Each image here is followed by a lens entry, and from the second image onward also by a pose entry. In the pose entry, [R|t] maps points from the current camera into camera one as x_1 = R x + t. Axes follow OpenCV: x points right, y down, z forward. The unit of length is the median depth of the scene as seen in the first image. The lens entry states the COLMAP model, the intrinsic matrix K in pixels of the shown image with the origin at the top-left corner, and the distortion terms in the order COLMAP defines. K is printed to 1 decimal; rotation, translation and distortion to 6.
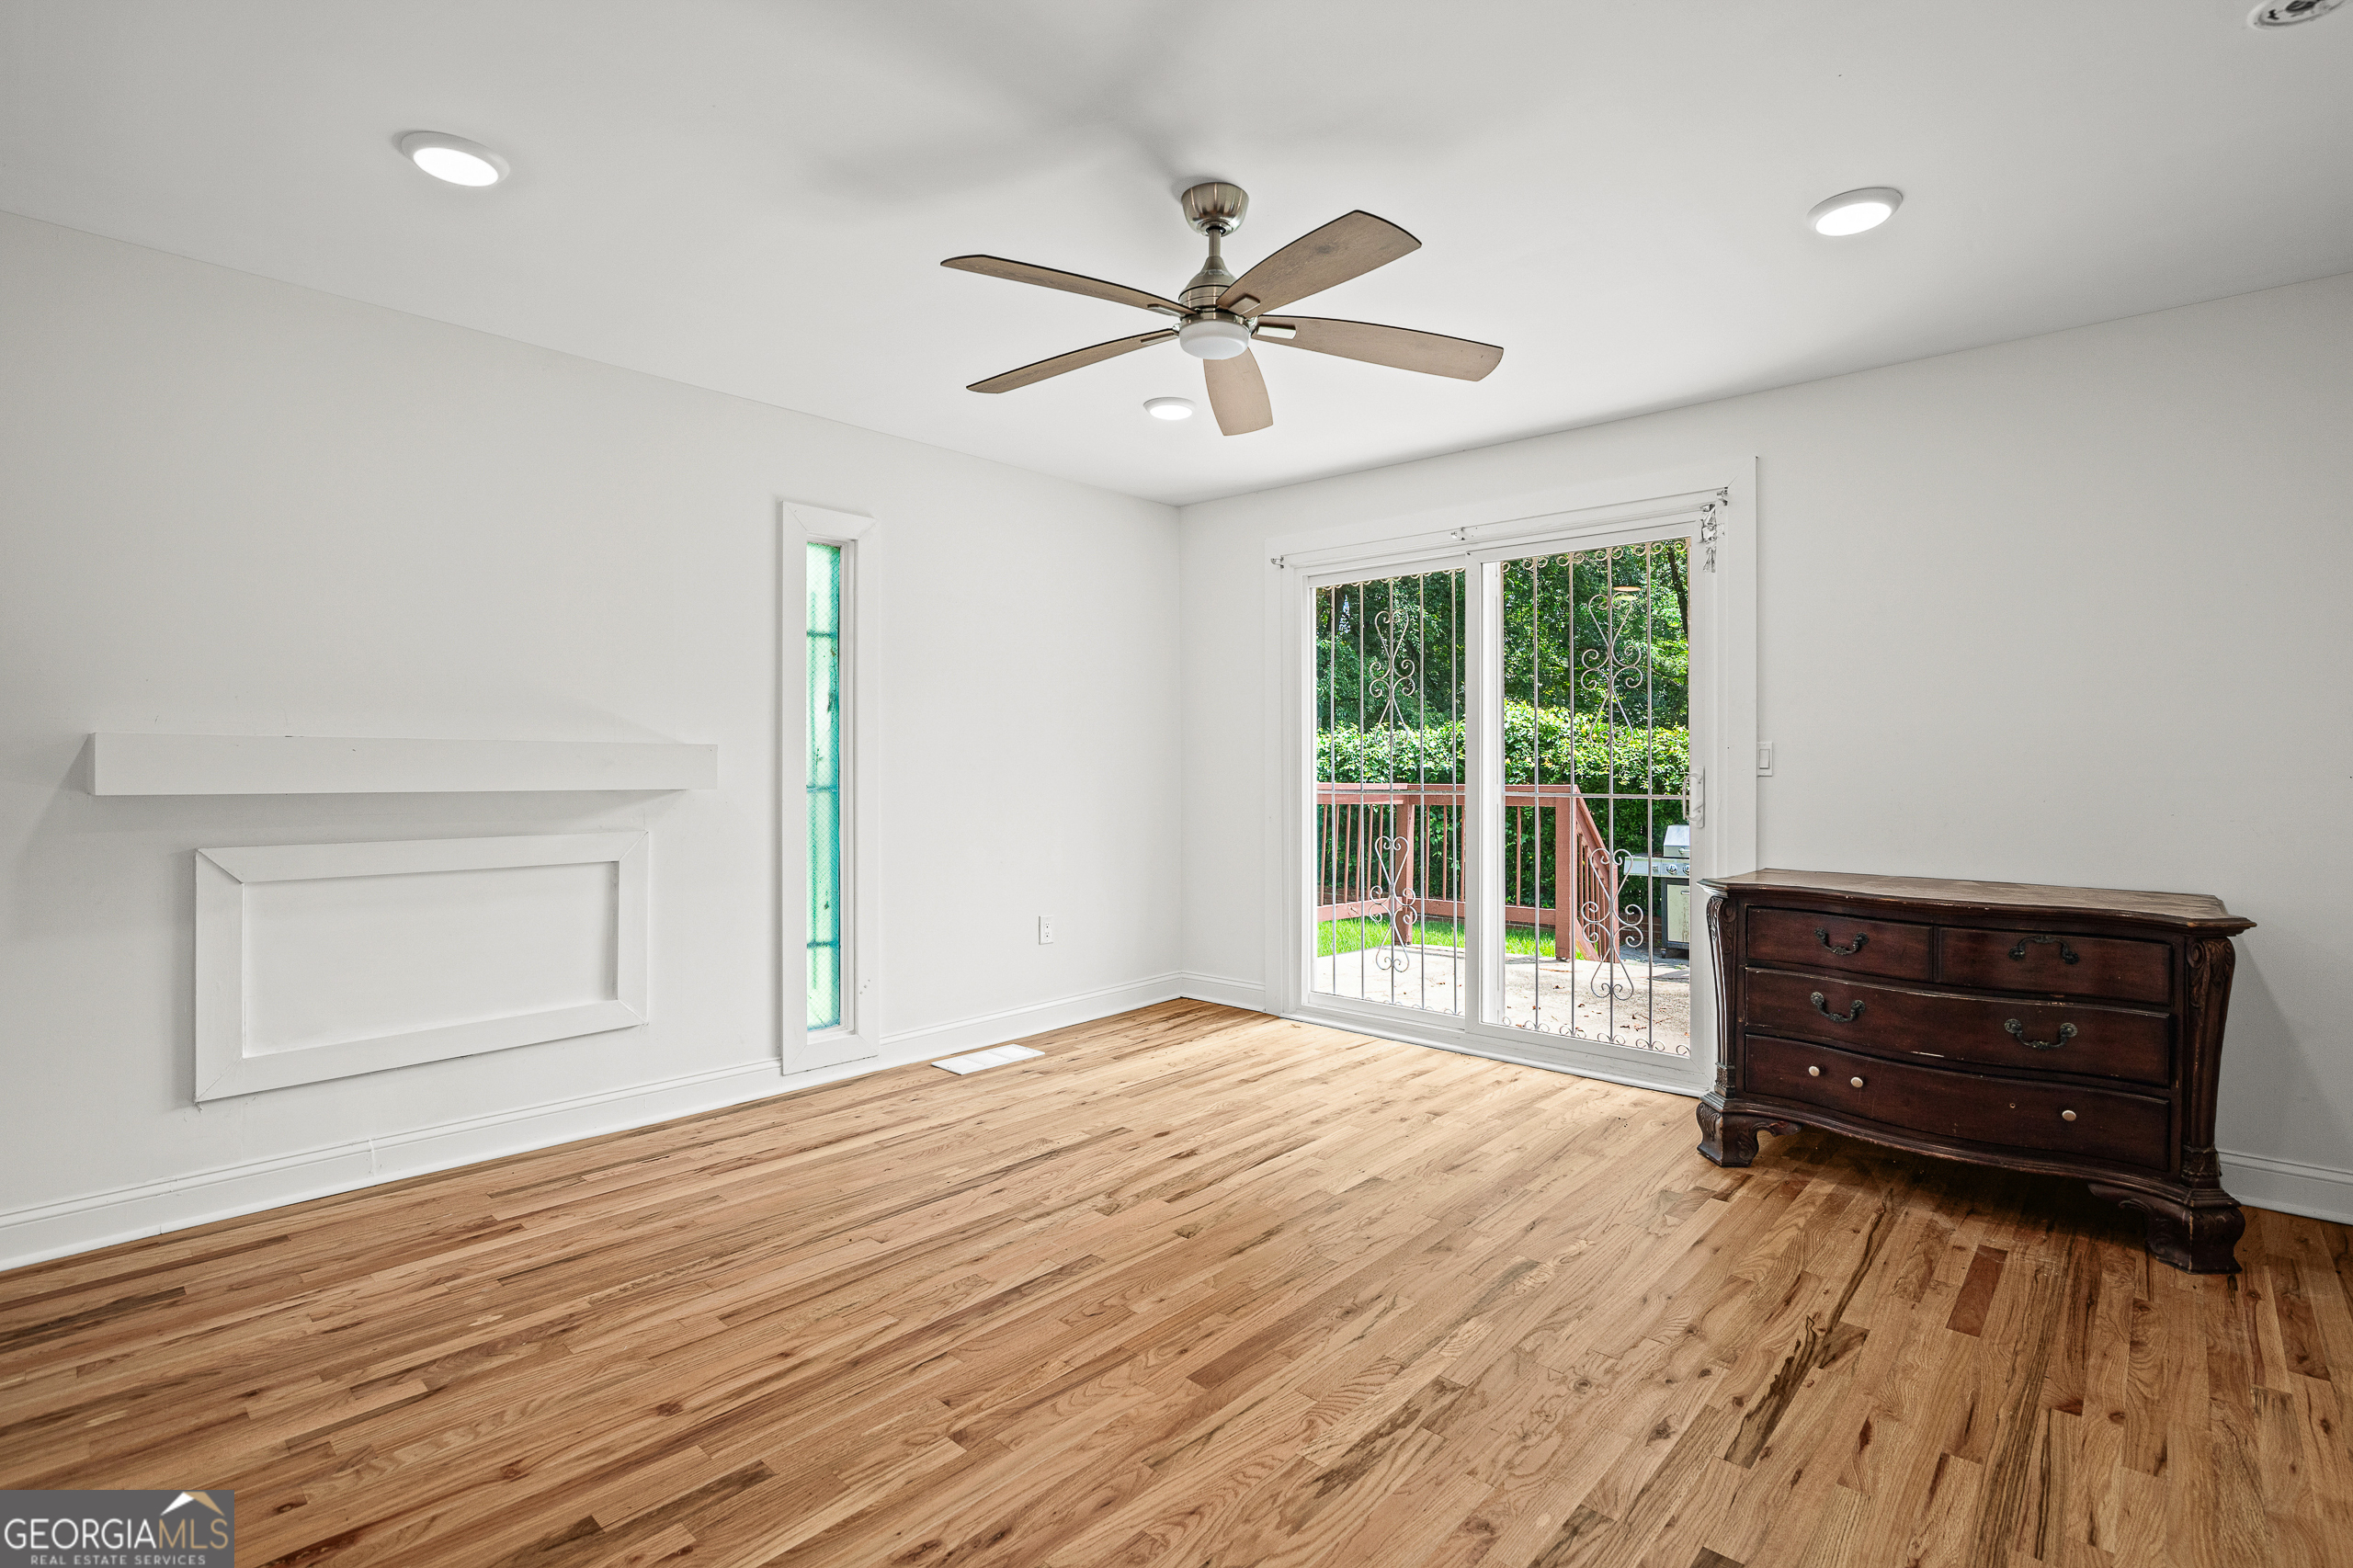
lens RADIAL K [[1080.8, 0, 1185.7], [0, 1080.8, 780.5], [0, 0, 1]] dist [-0.017268, 0.000174]
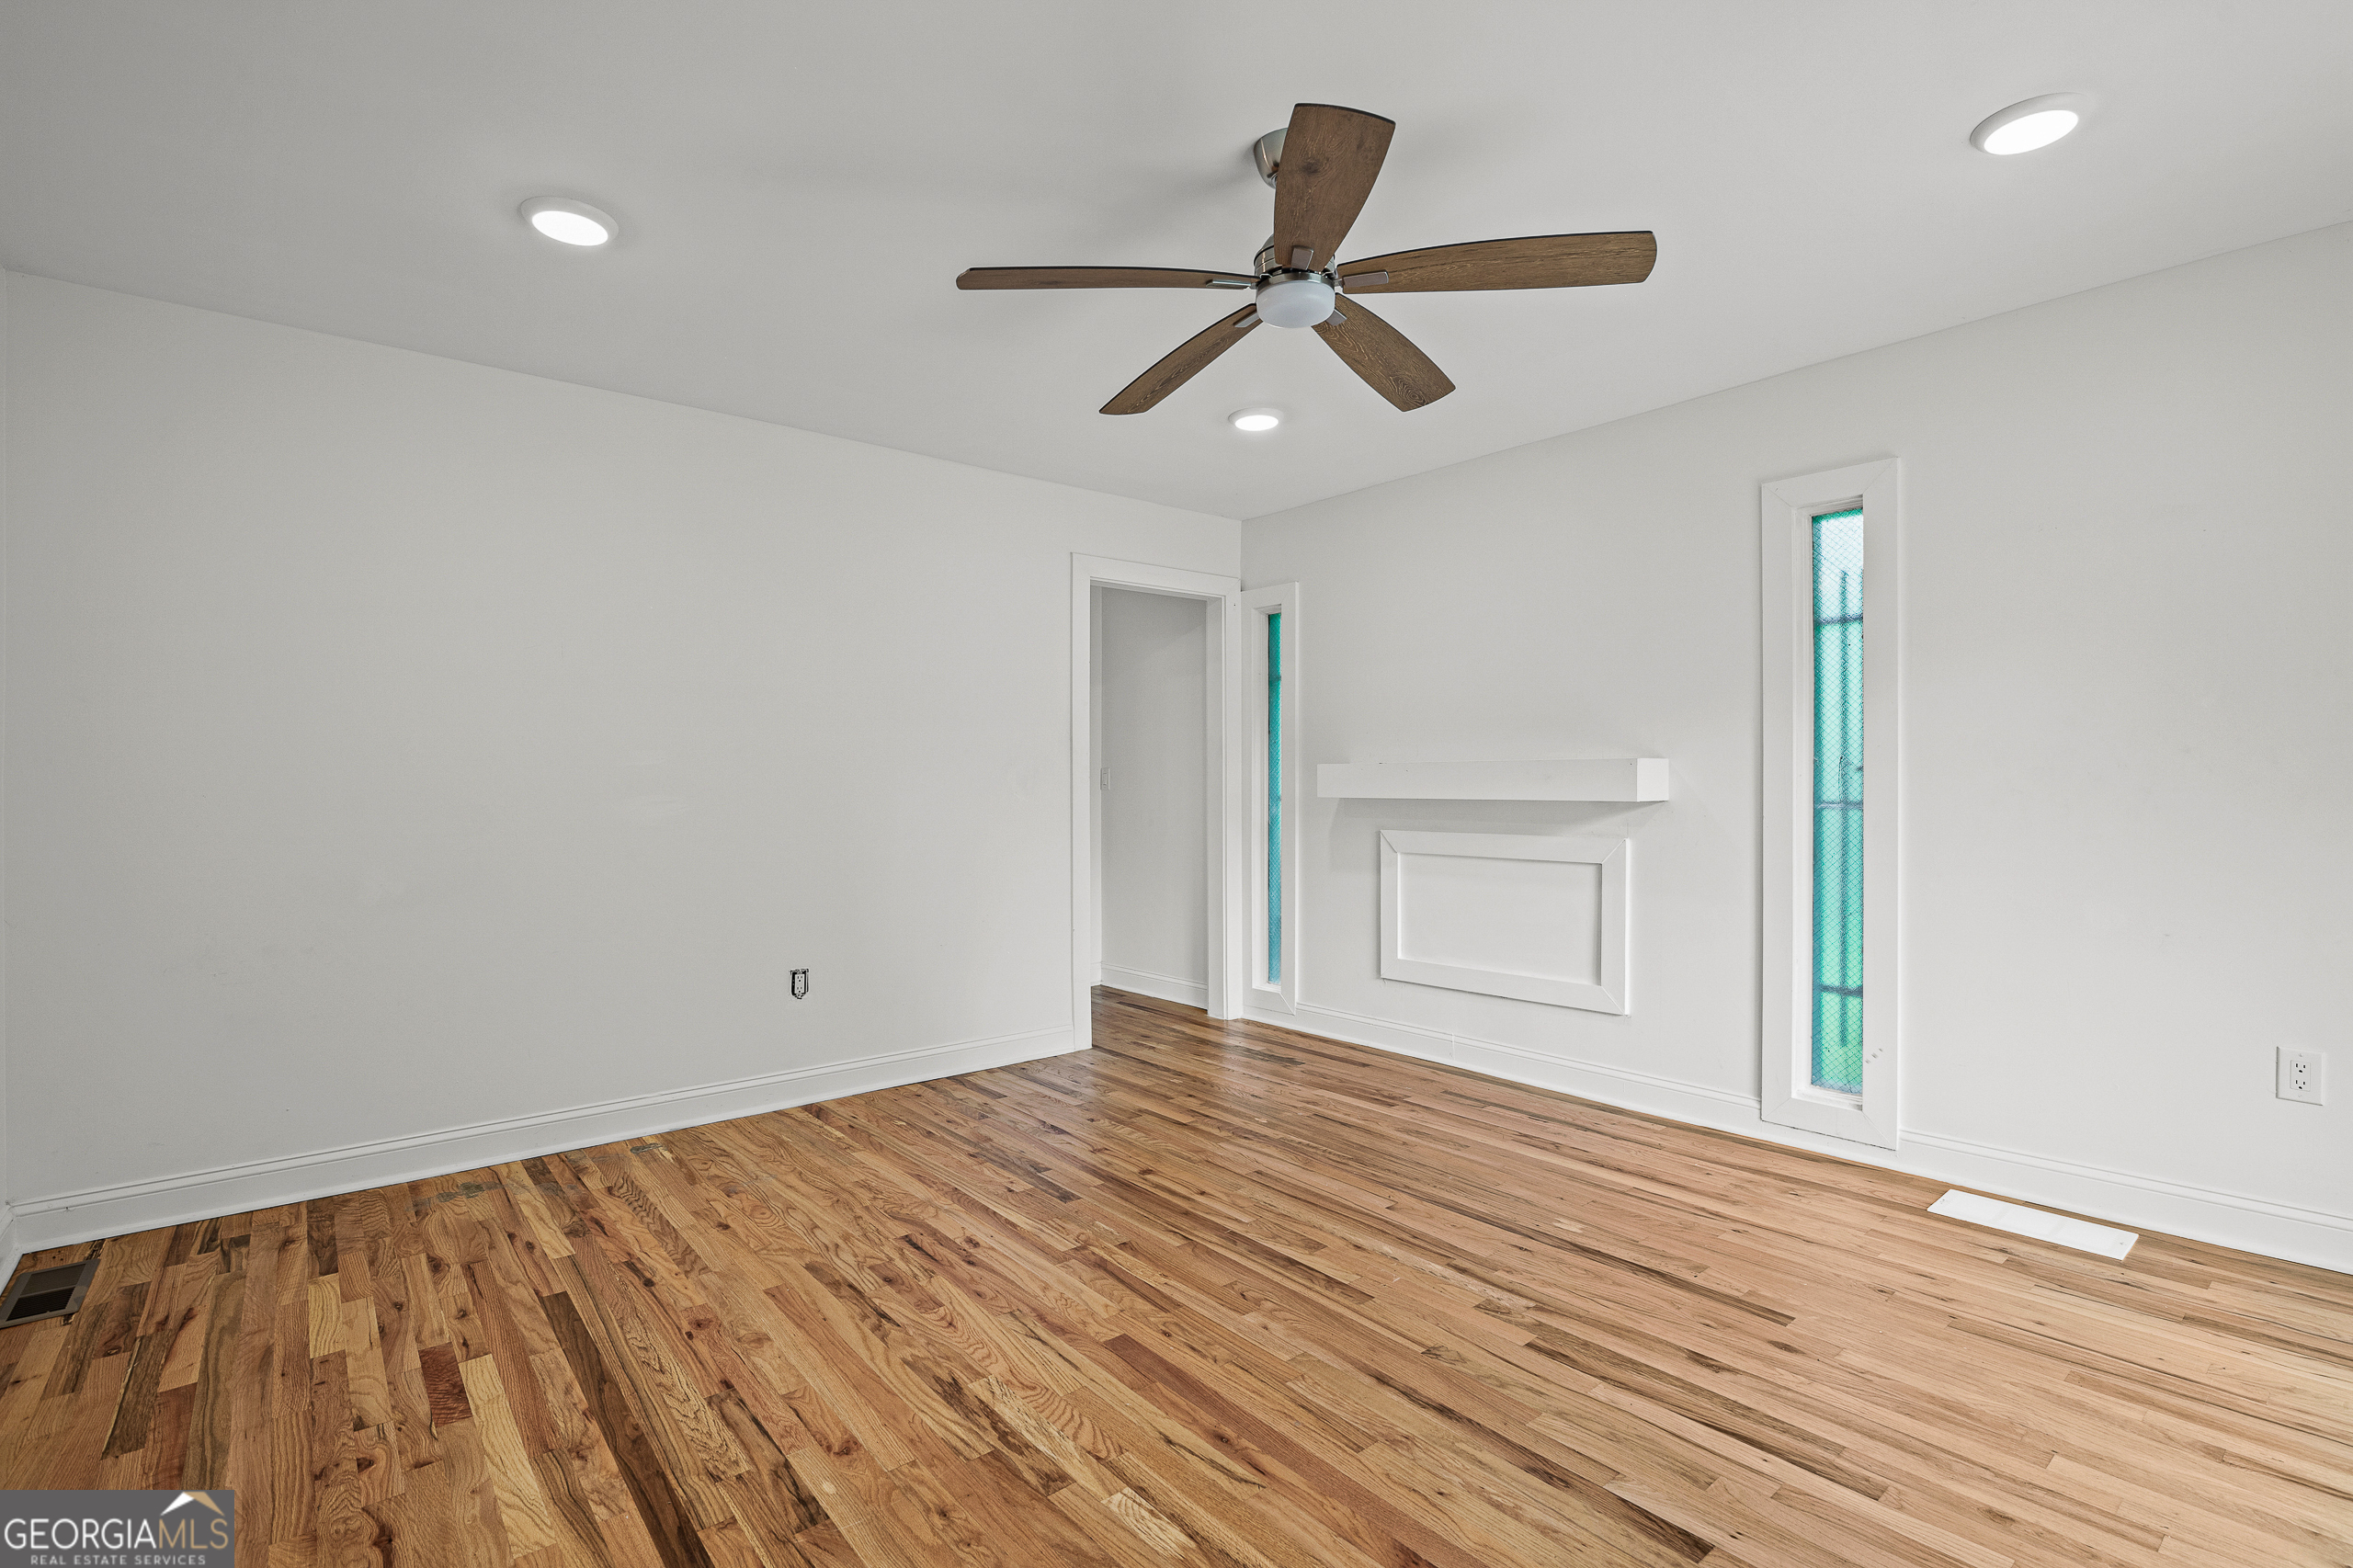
lens RADIAL K [[1080.8, 0, 1185.7], [0, 1080.8, 780.5], [0, 0, 1]] dist [-0.017268, 0.000174]
pose [[-0.135223, -0.001844, -0.990814, 0.834658], [-0.002571, 0.999996, -0.001511, -0.010270], [0.990812, 0.002343, -0.135227, 0.925892]]
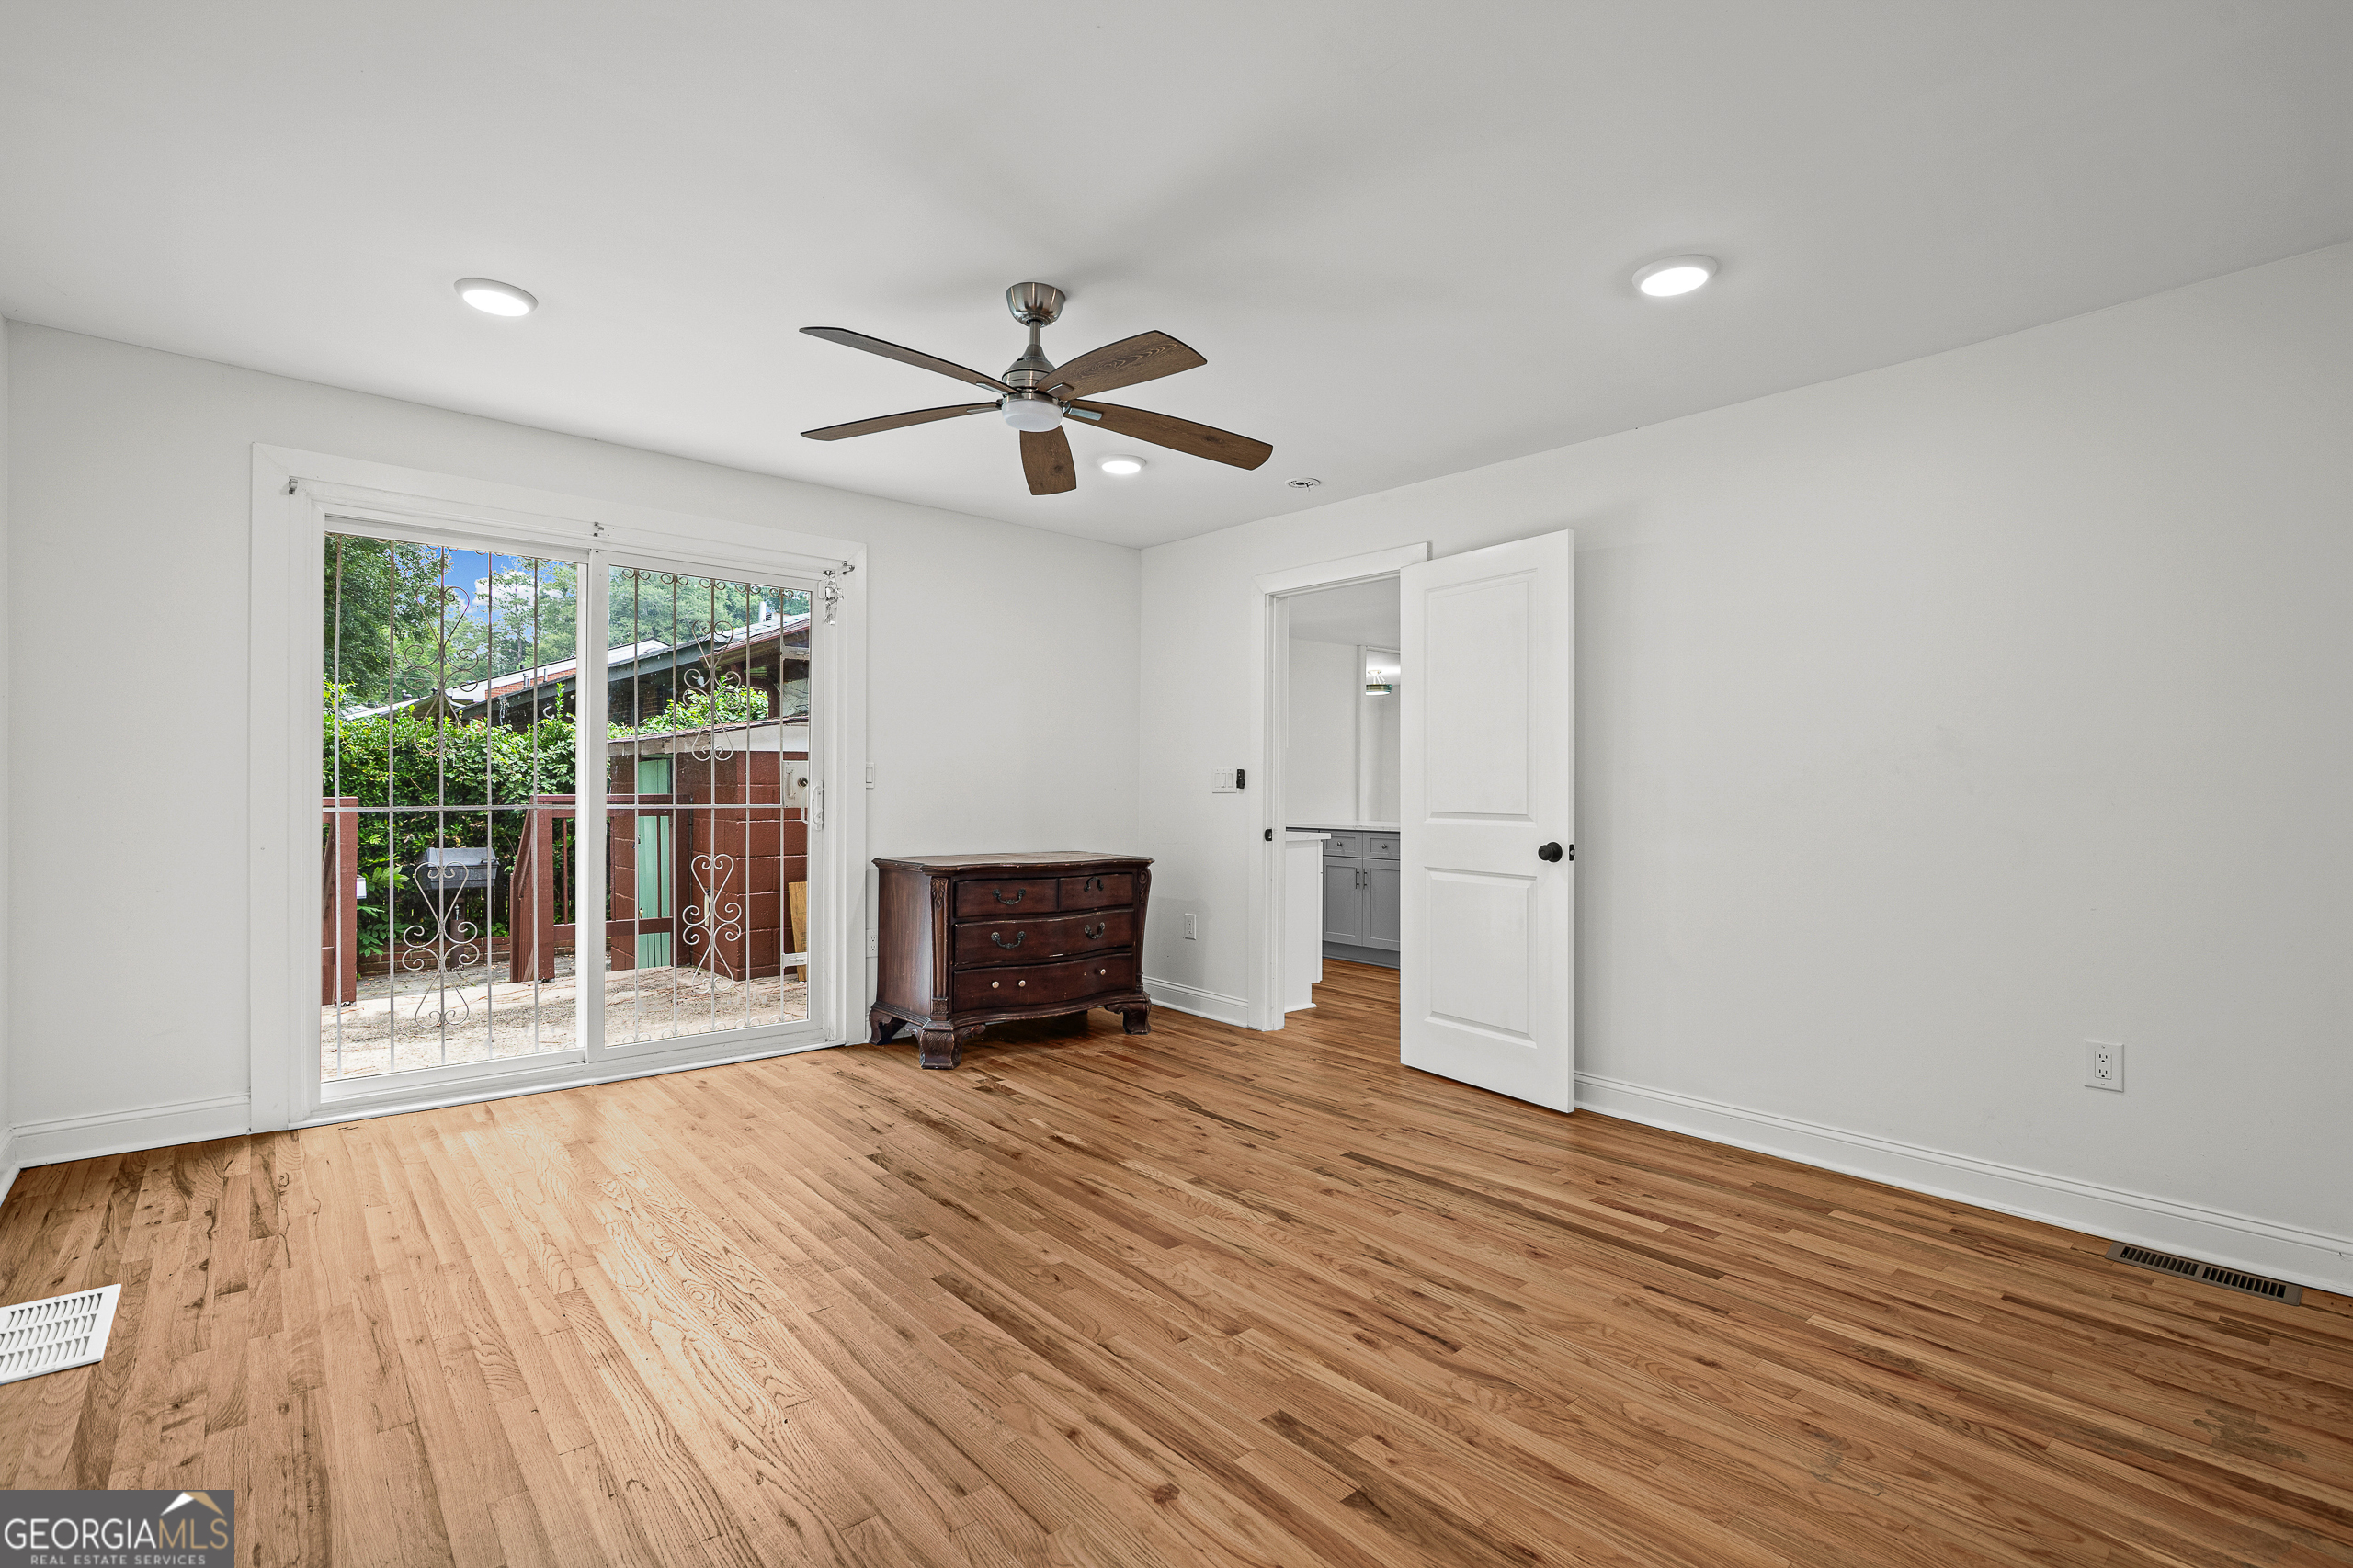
lens RADIAL K [[1080.8, 0, 1185.7], [0, 1080.8, 780.5], [0, 0, 1]] dist [-0.017268, 0.000174]
pose [[0.109510, 0.006121, 0.993967, -0.999553], [0.000296, 0.999981, -0.006191, -0.007070], [-0.993986, 0.000972, 0.109506, 0.636706]]
